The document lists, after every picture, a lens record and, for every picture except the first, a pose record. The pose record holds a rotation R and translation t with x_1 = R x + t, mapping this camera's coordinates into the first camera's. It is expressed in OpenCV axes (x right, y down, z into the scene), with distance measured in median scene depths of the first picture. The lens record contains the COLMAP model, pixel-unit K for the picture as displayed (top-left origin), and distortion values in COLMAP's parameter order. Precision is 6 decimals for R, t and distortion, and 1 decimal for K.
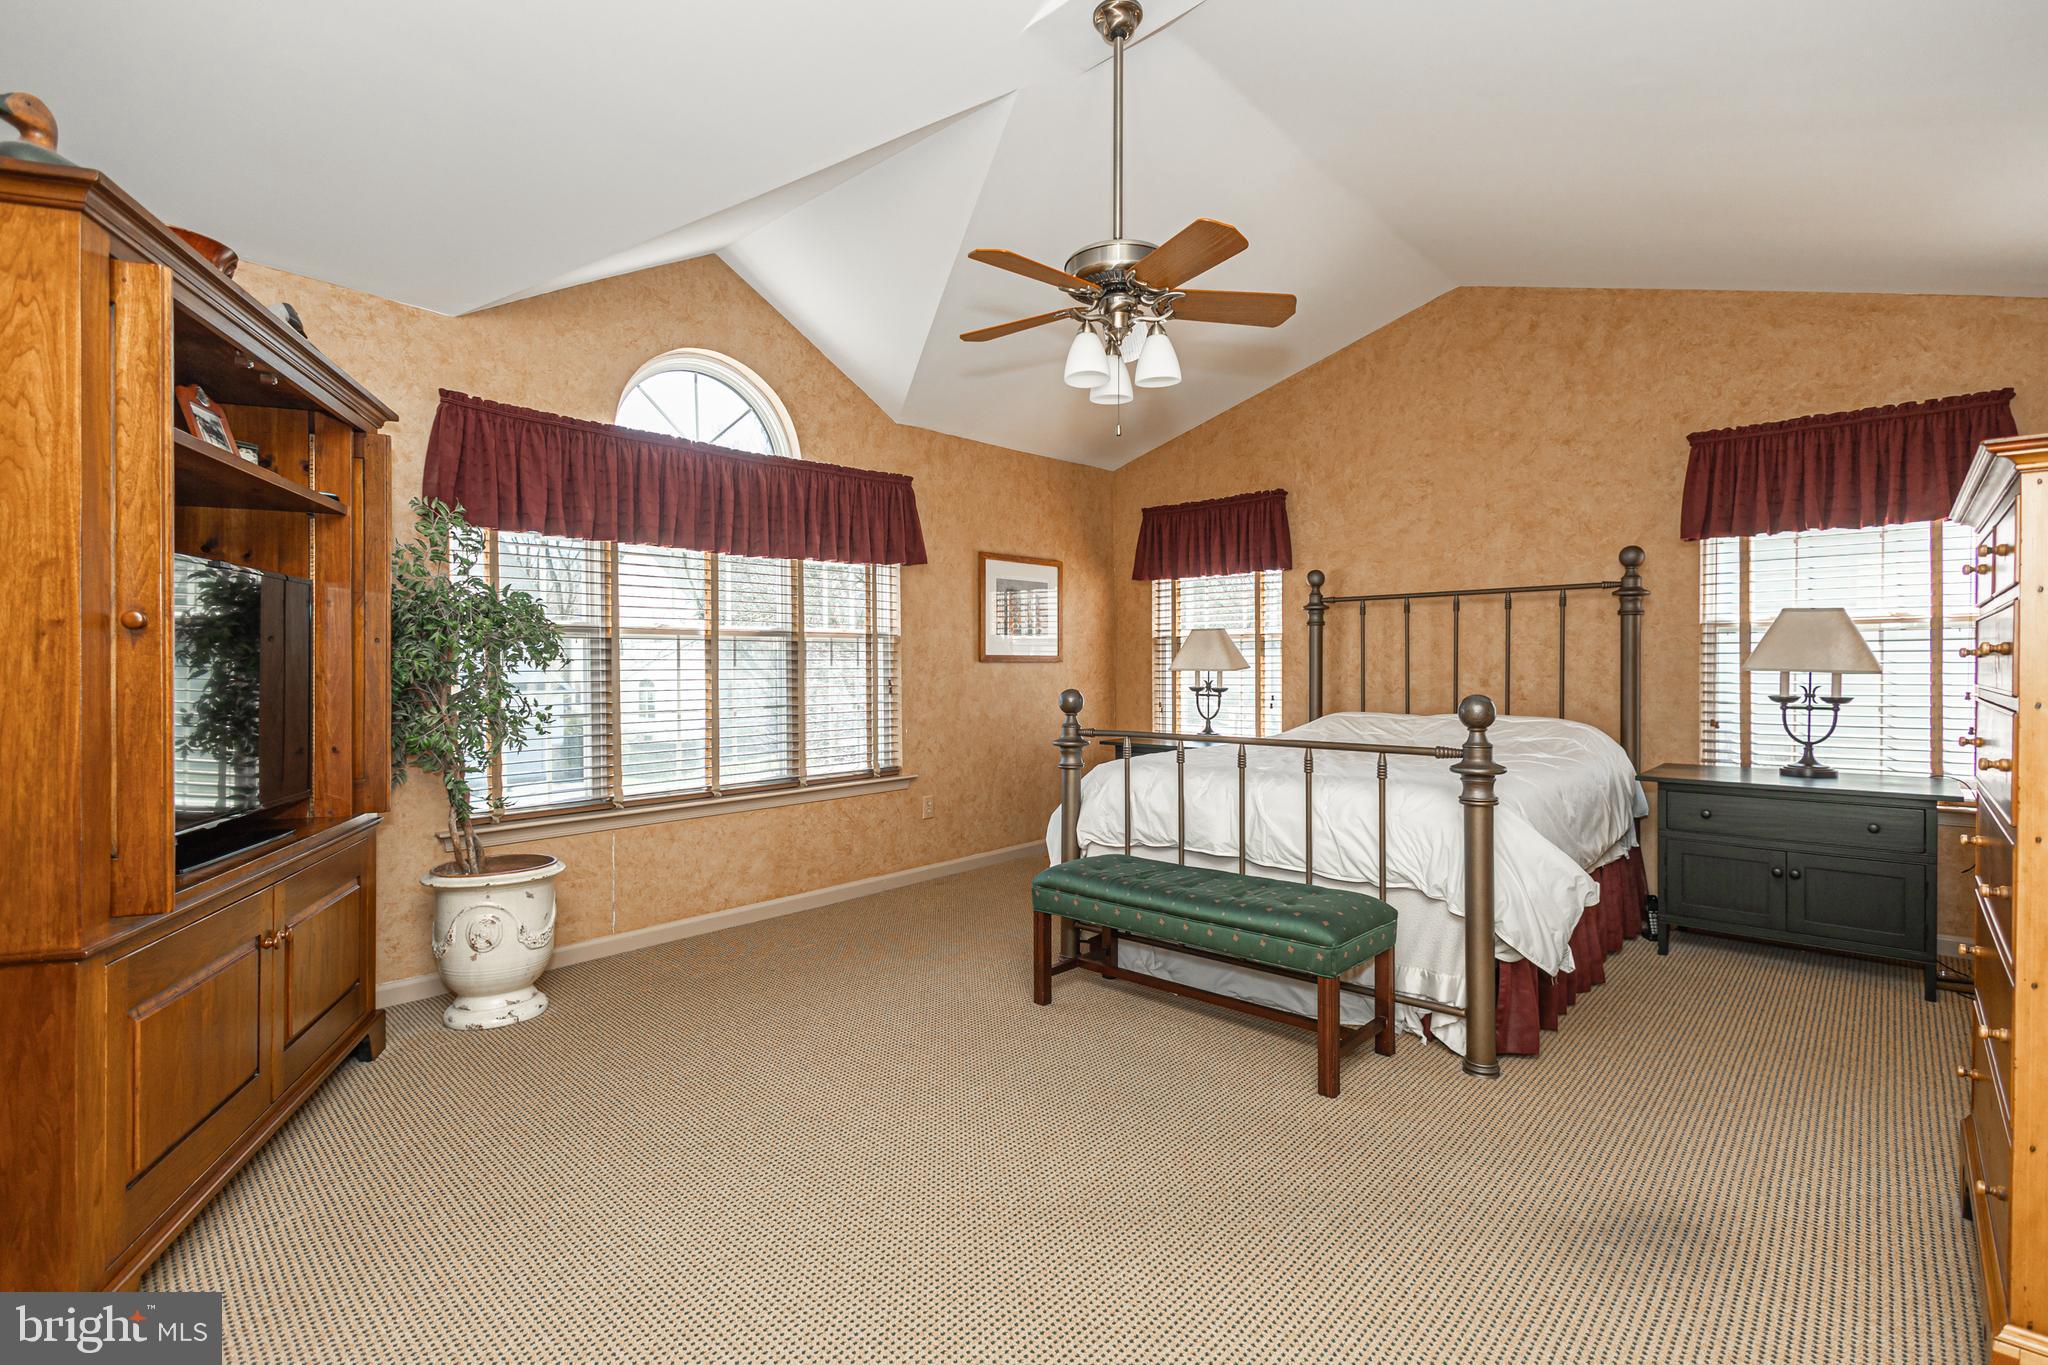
lens RADIAL K [[926.4, 0, 1024.0], [0, 926.4, 682.5], [0, 0, 1]] dist [0.000456, -0.000195]
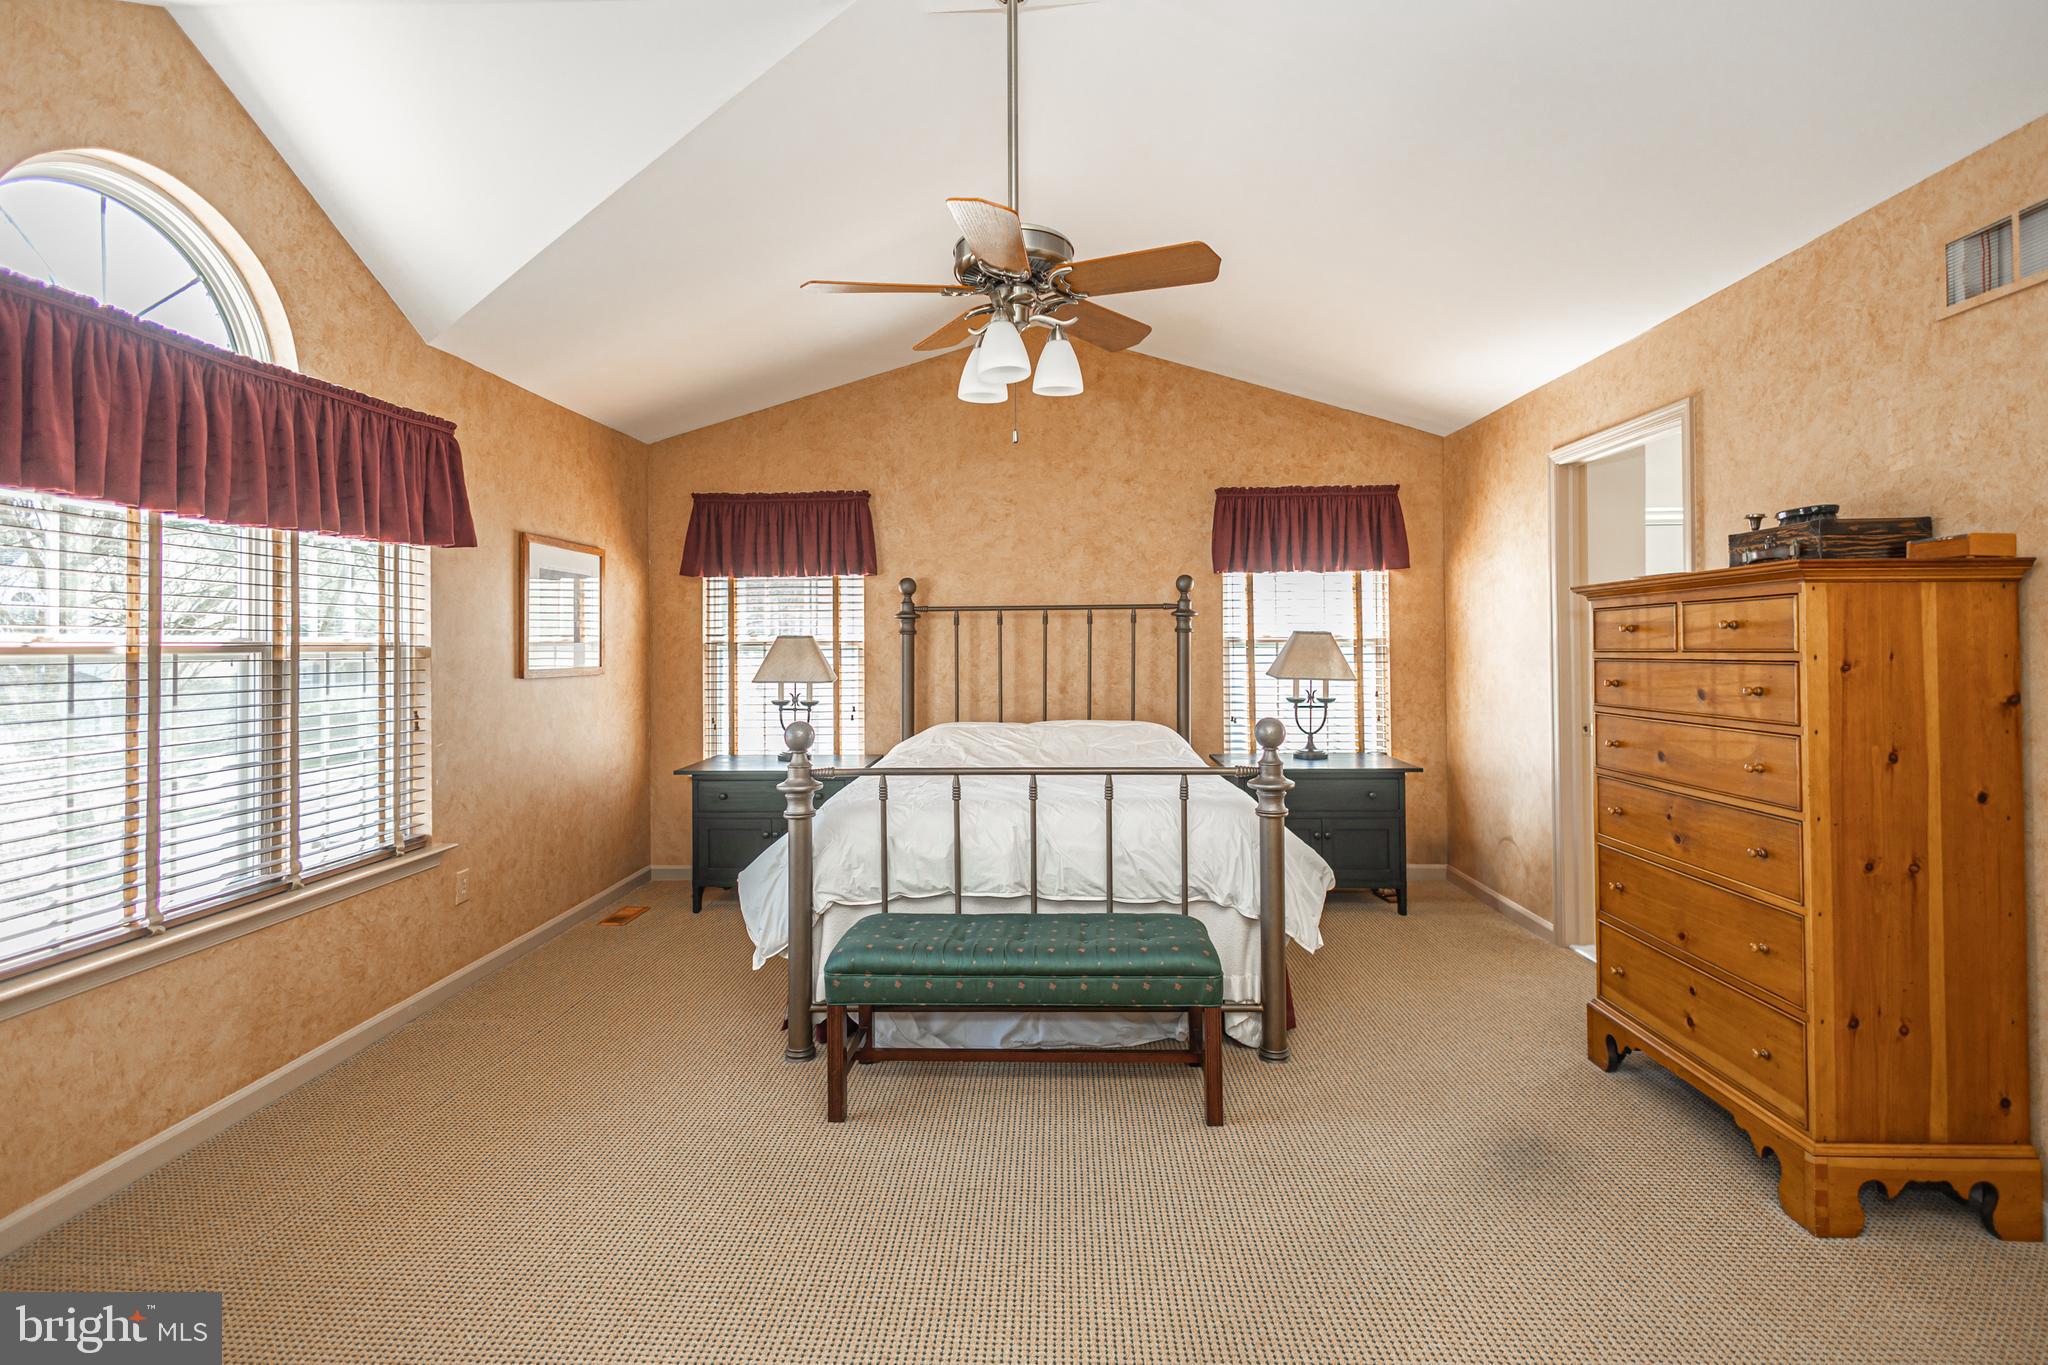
lens RADIAL K [[953.0, 0, 1018.1], [0, 953.0, 637.5], [0, 0, 1]] dist [0.000594, -0.000328]
pose [[0.764244, 0.004984, 0.644908, -0.290399], [0.017057, 0.999464, -0.027937, -0.033545], [-0.644702, 0.032350, 0.763749, 0.187029]]
